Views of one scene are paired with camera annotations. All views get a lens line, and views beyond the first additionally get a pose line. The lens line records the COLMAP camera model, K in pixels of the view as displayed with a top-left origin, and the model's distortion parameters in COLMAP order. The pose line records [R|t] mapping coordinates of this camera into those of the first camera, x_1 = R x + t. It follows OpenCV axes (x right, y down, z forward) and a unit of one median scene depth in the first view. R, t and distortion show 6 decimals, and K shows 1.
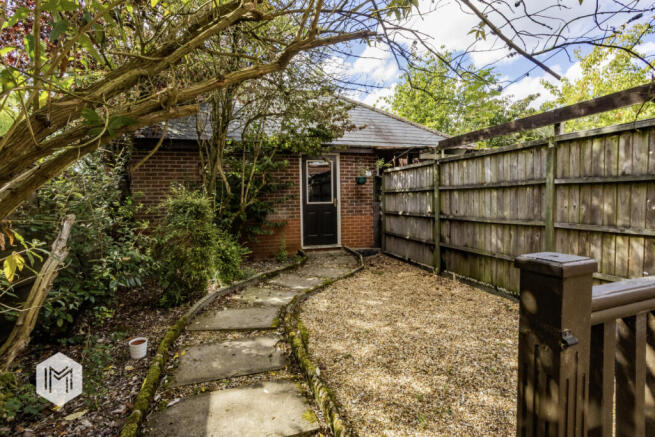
lens RADIAL K [[351.8, 0, 326.9], [0, 351.8, 218.0], [0, 0, 1]] dist [-0.000510, -0.000010]
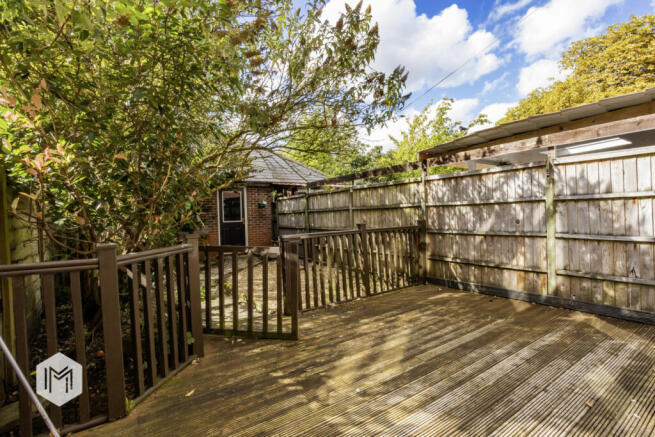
lens RADIAL K [[351.8, 0, 329.6], [0, 351.8, 218.9], [0, 0, 1]] dist [-0.000510, -0.000010]
pose [[0.964665, -0.019784, 0.262735, -0.017086], [0.032742, 0.998449, -0.045031, 0.026573], [-0.261436, 0.052042, 0.963817, -0.530357]]
